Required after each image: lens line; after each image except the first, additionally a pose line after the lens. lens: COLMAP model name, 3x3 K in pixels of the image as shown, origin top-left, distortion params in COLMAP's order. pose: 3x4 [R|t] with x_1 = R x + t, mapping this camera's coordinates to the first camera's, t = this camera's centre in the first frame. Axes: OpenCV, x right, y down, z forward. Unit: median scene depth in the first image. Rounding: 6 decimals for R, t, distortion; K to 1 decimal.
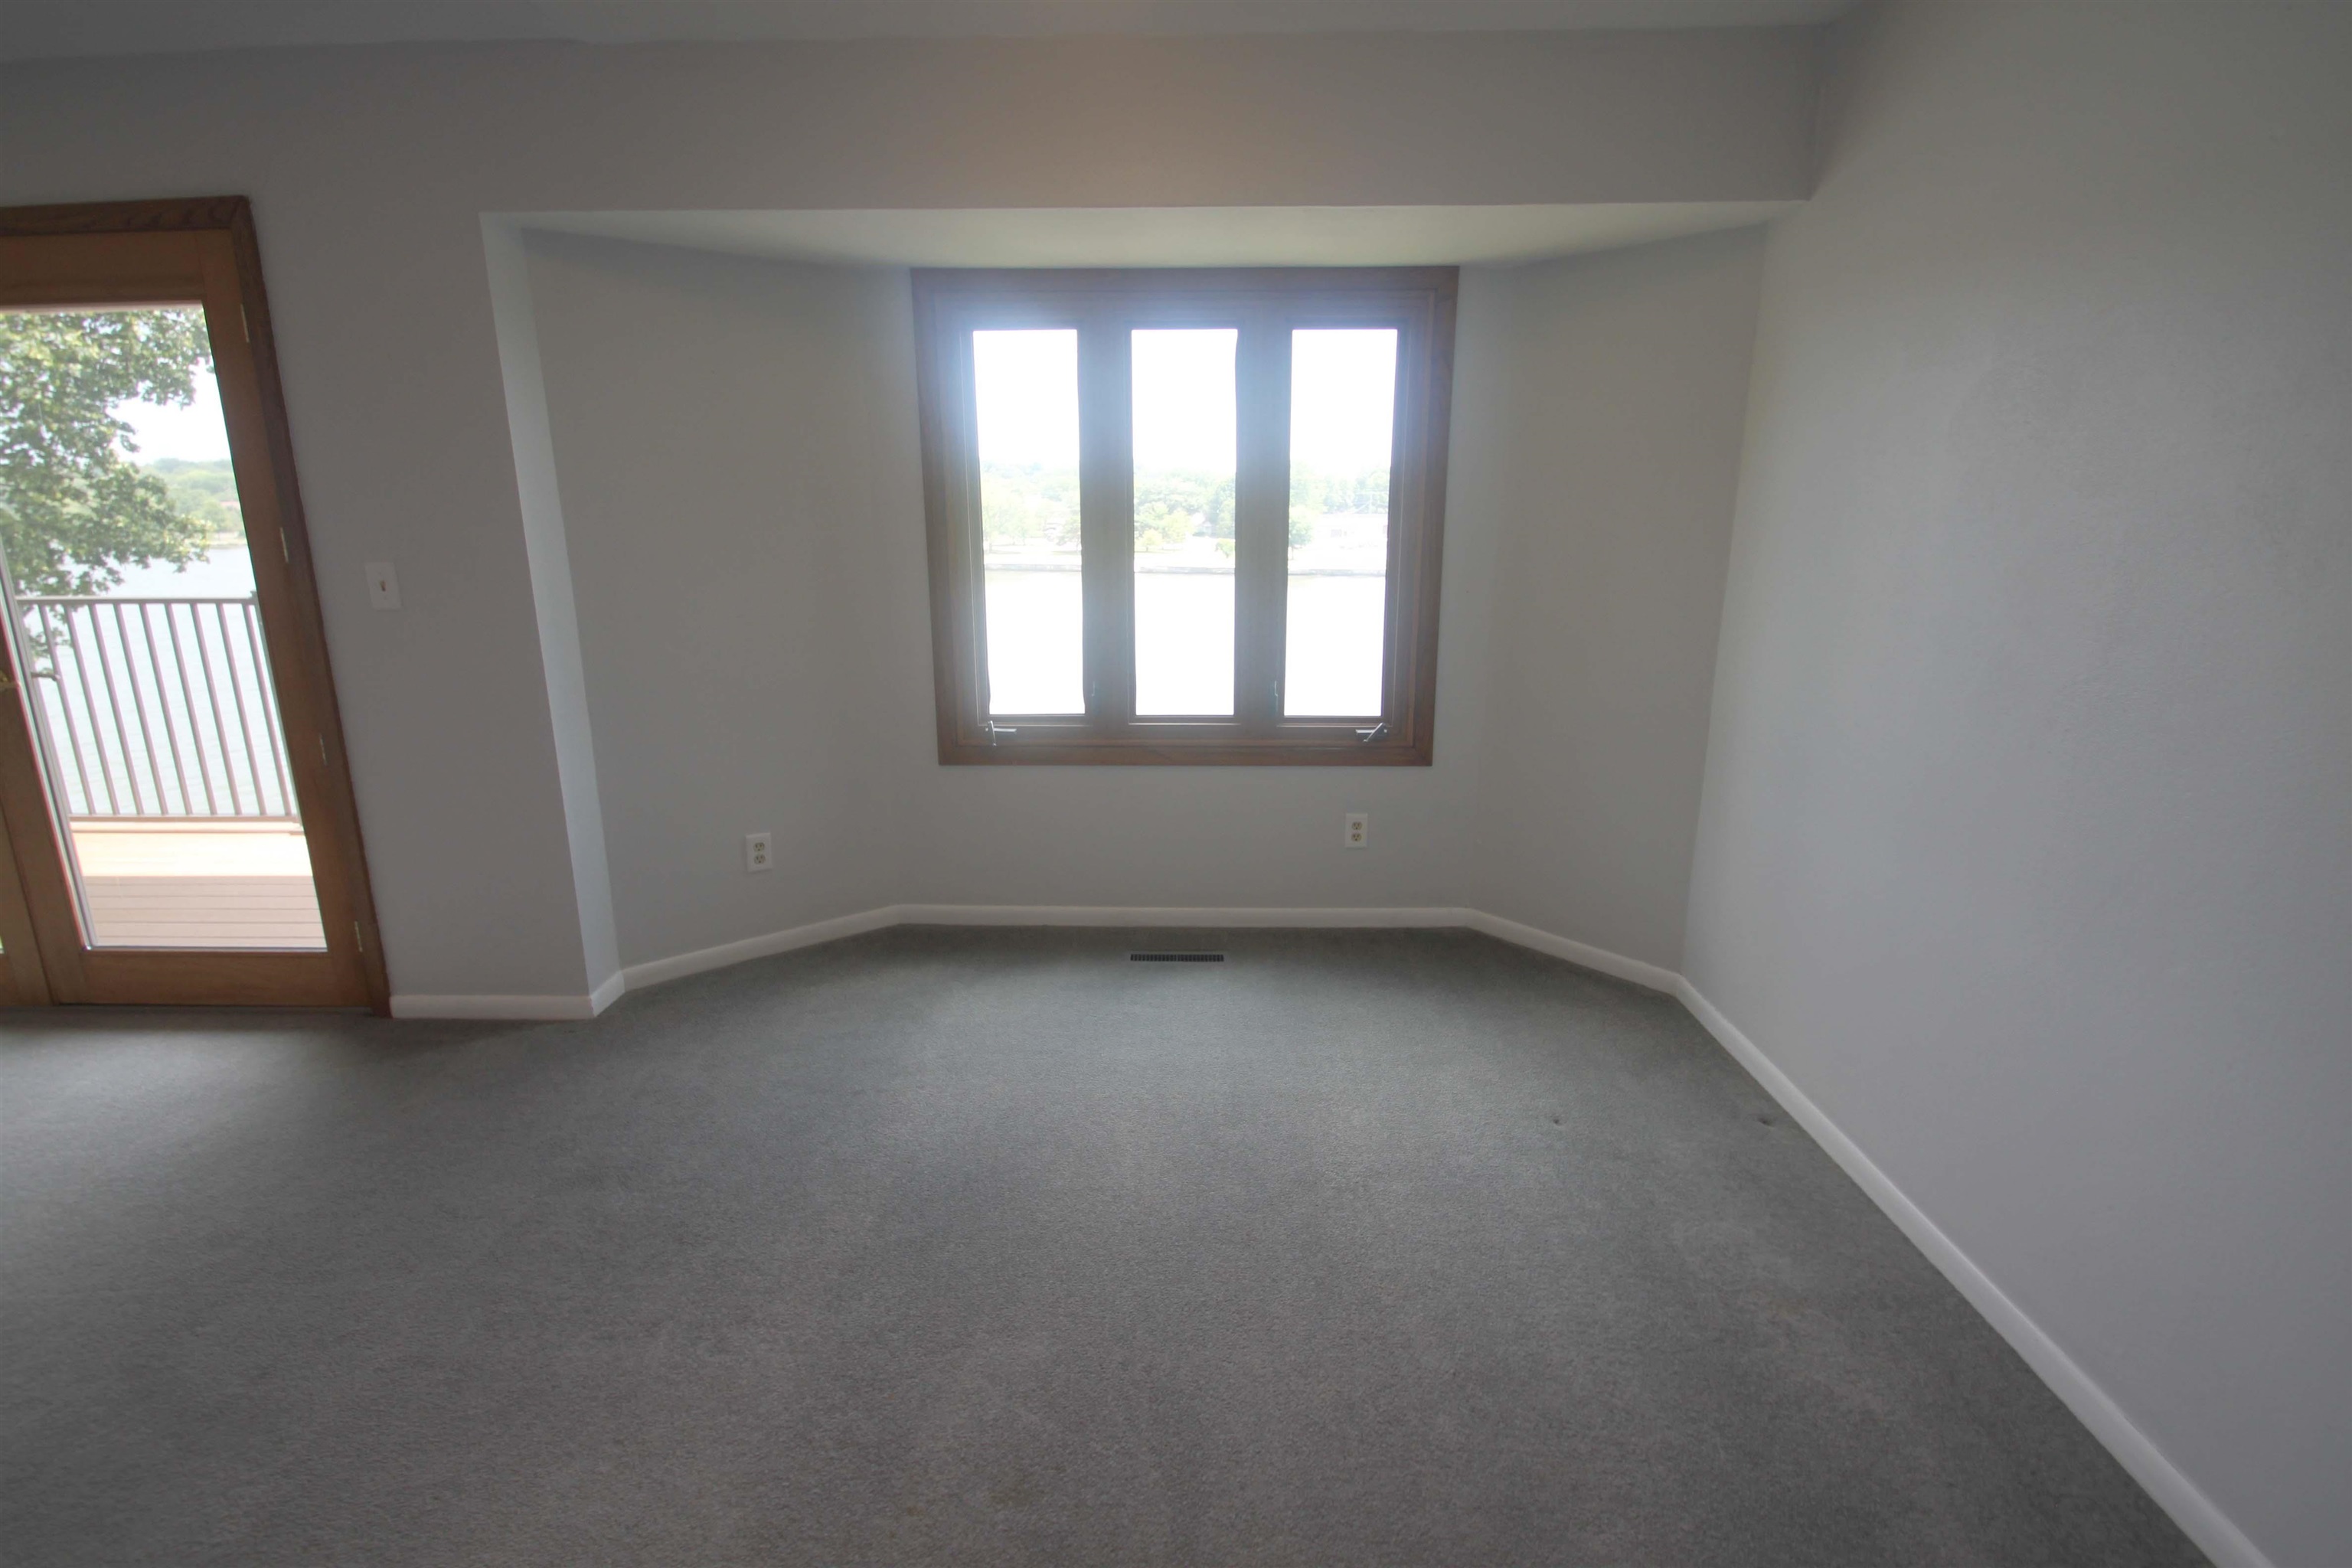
lens RADIAL K [[1115.1, 0, 1179.7], [0, 1115.1, 770.8], [0, 0, 1]] dist [0.003967, -0.012822]
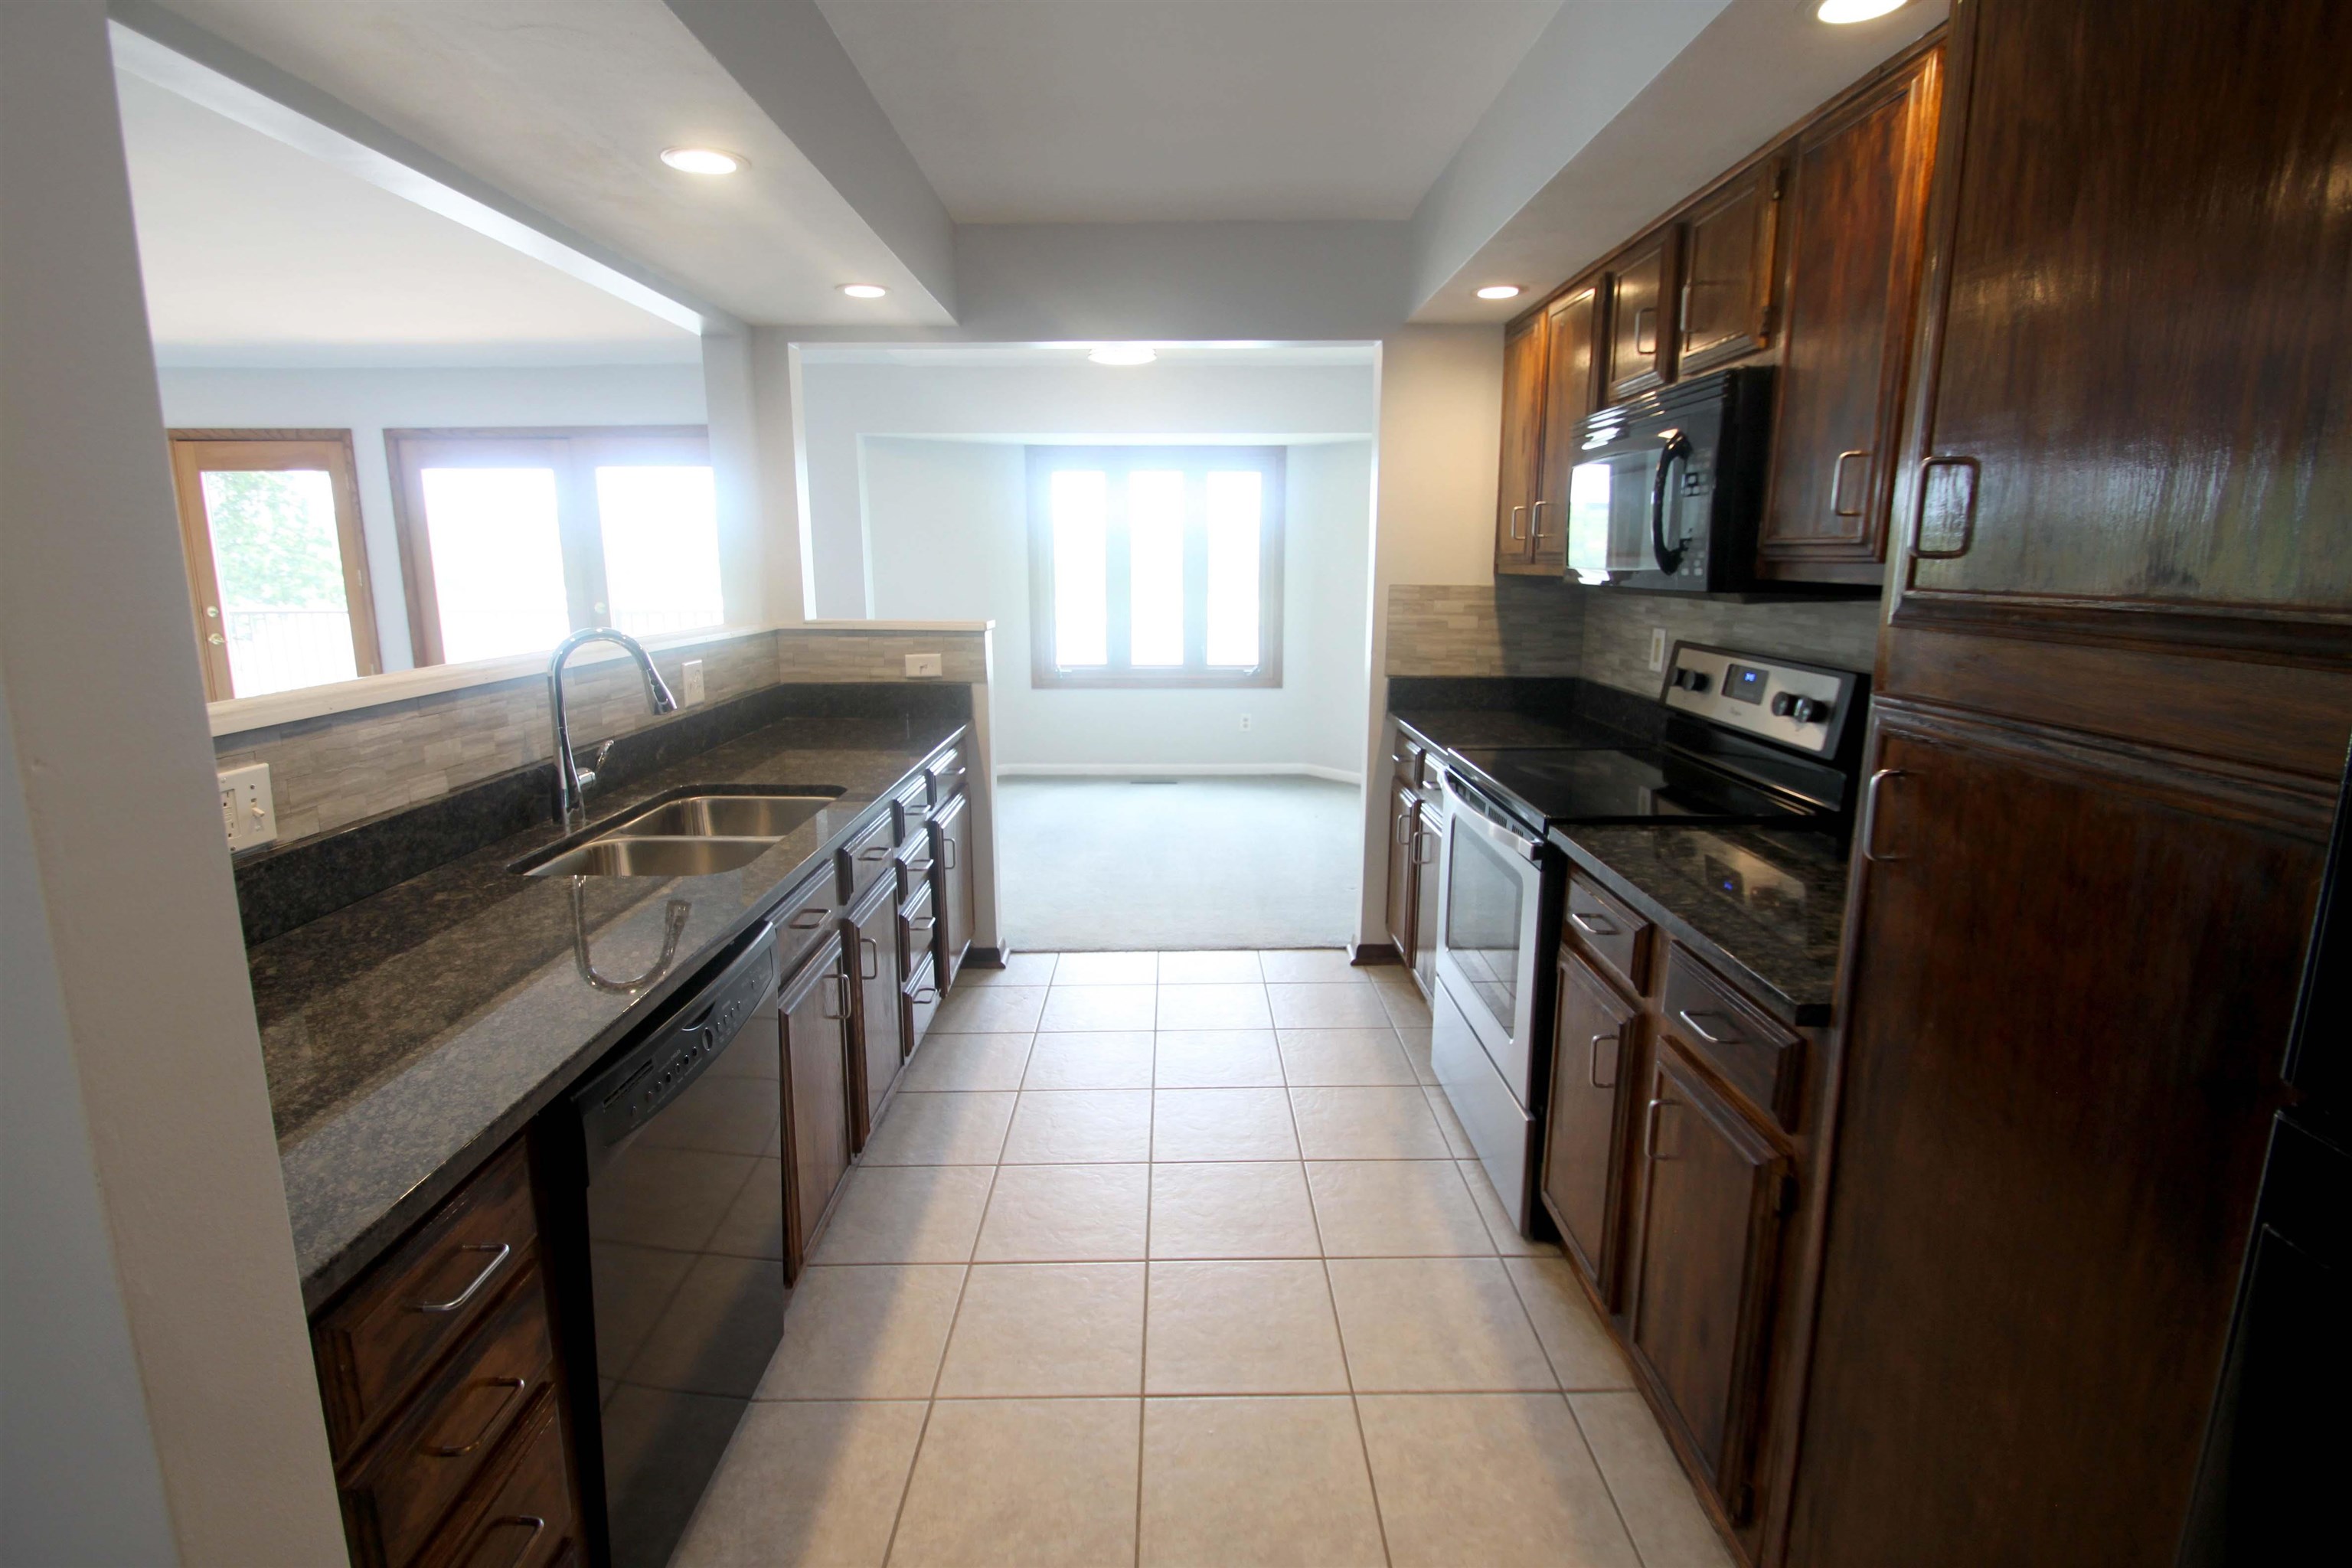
lens RADIAL K [[1115.1, 0, 1179.7], [0, 1115.1, 770.8], [0, 0, 1]] dist [0.003967, -0.012822]
pose [[0.999688, -0.006017, 0.024229, -0.004678], [0.007544, 0.997957, -0.063443, 0.268794], [-0.023798, 0.063606, 0.997691, -0.968233]]
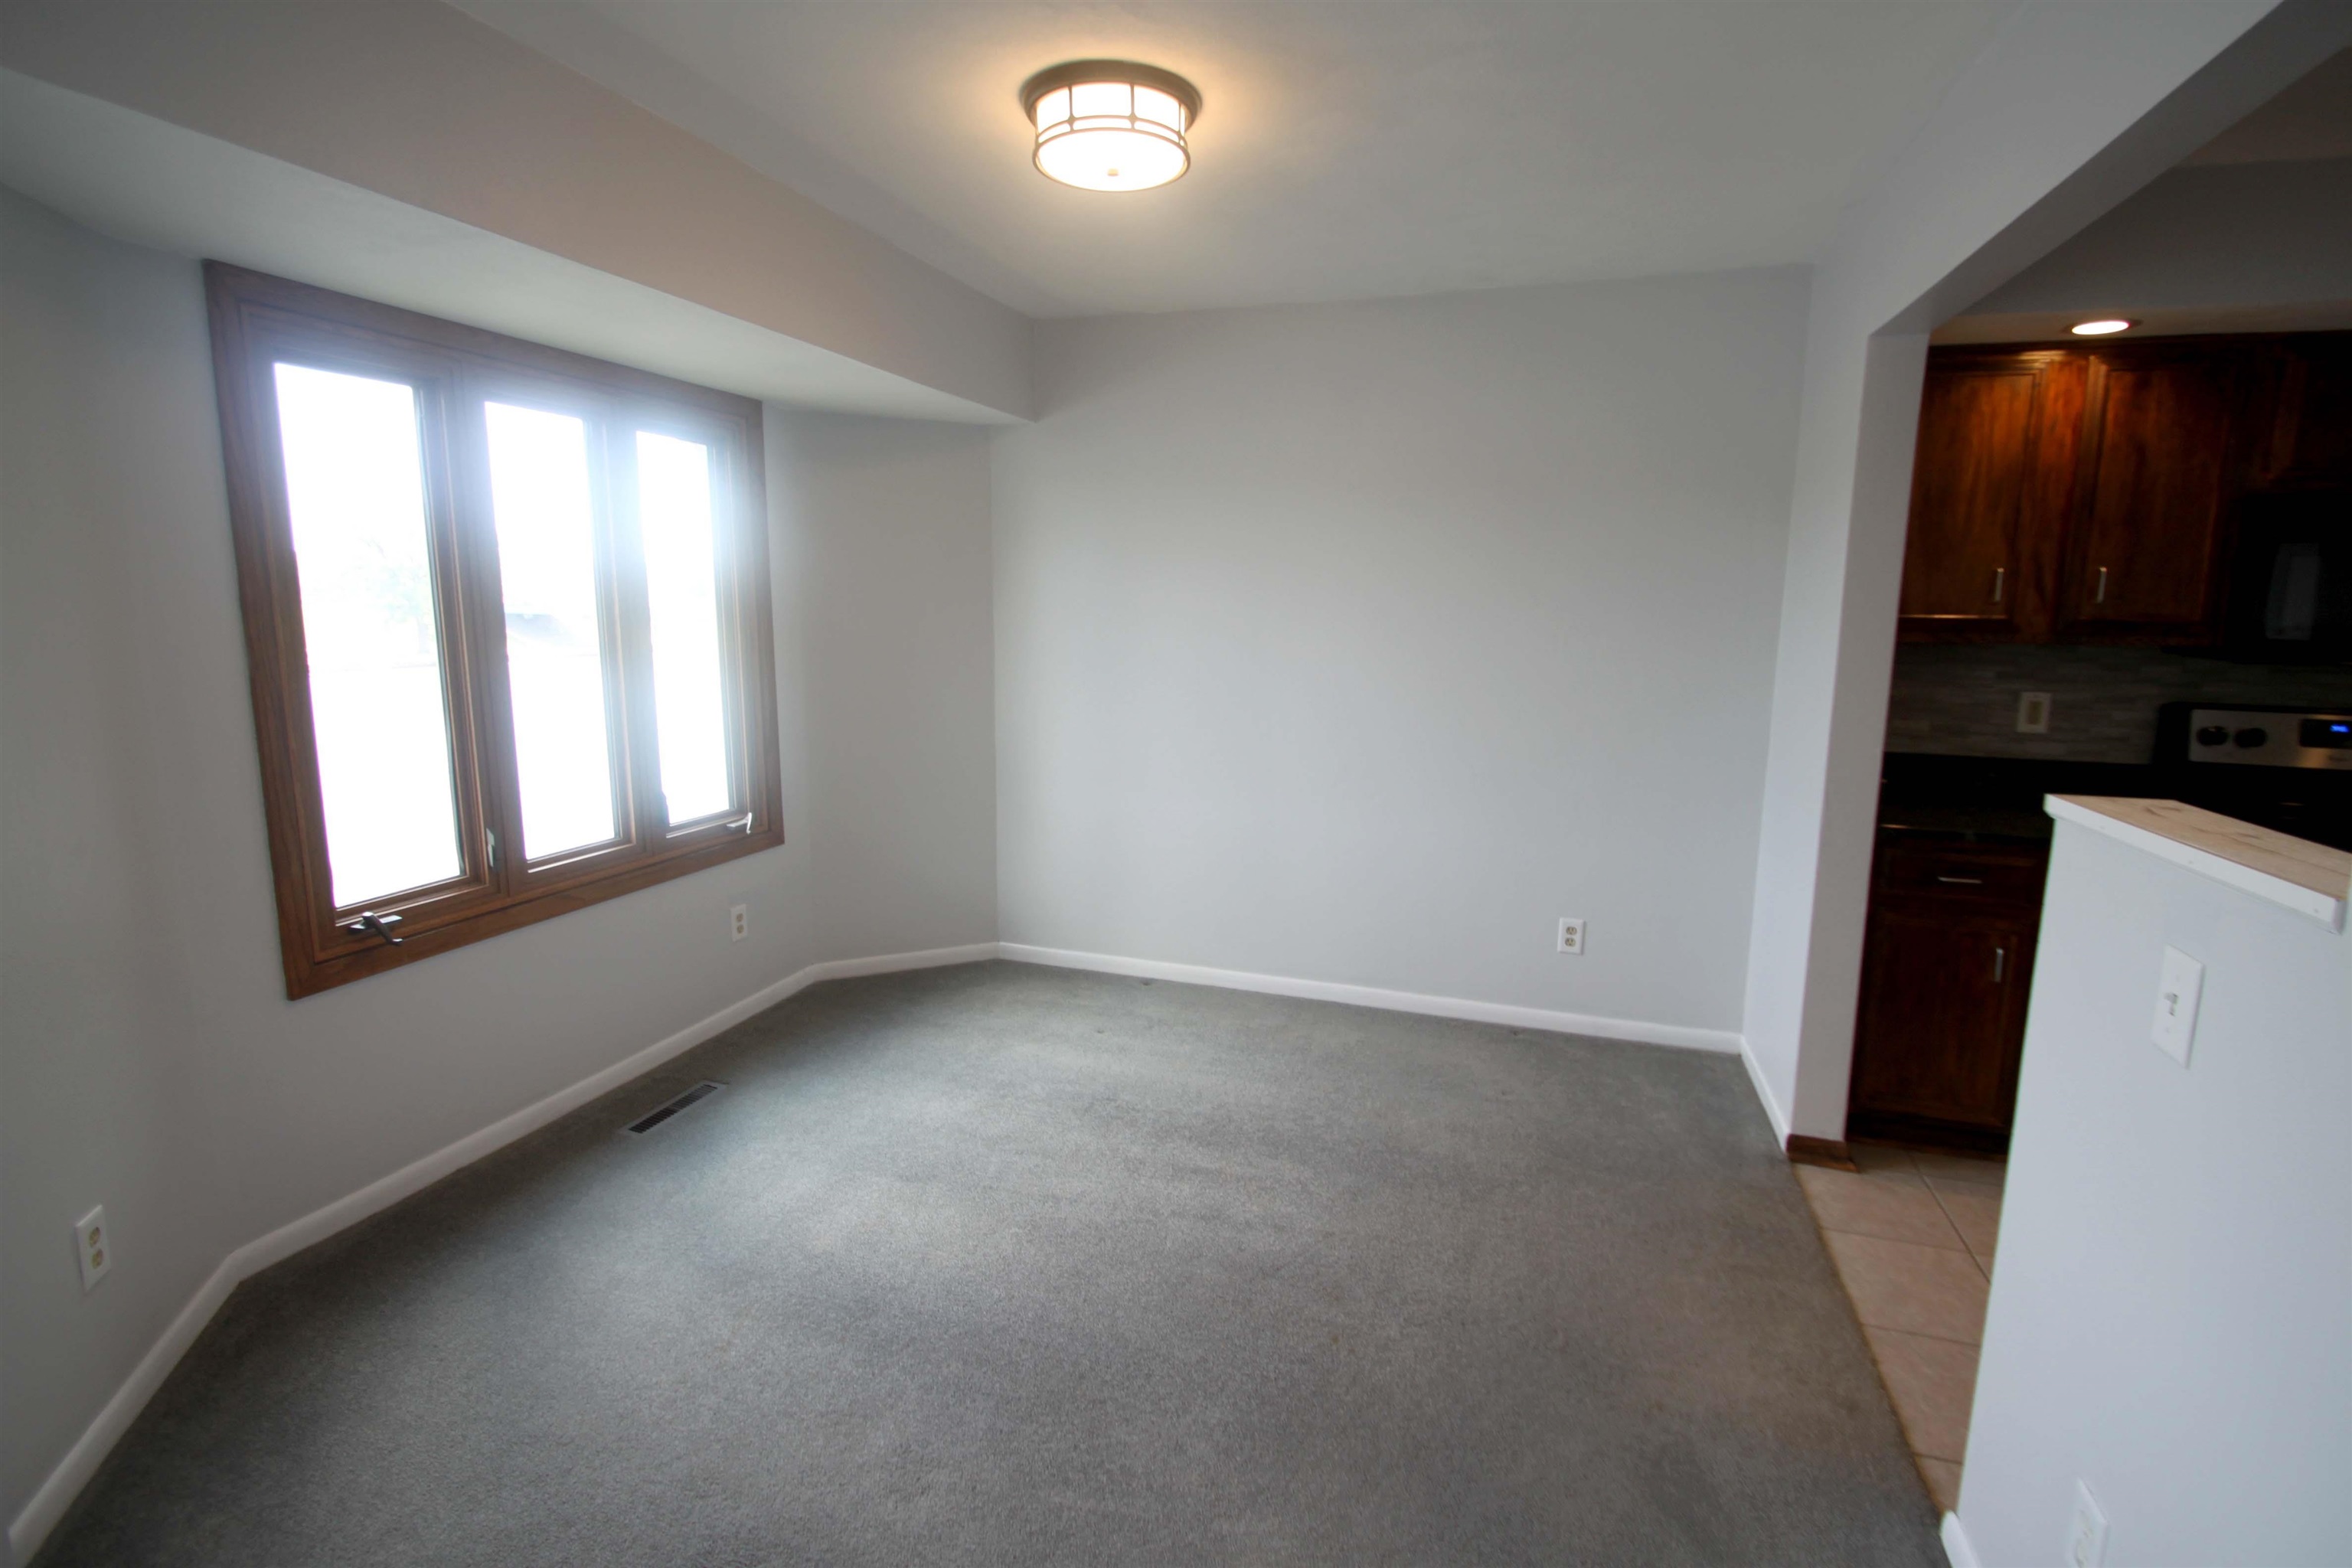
lens RADIAL K [[1082.6, 0, 1175.2], [0, 1082.6, 789.1], [0, 0, 1]] dist [-0.000642, -0.015445]
pose [[0.294841, -0.160011, 0.942054, -0.657360], [0.228895, 0.969003, 0.092949, -0.067755], [-0.927726, 0.188226, 0.322328, 0.302308]]
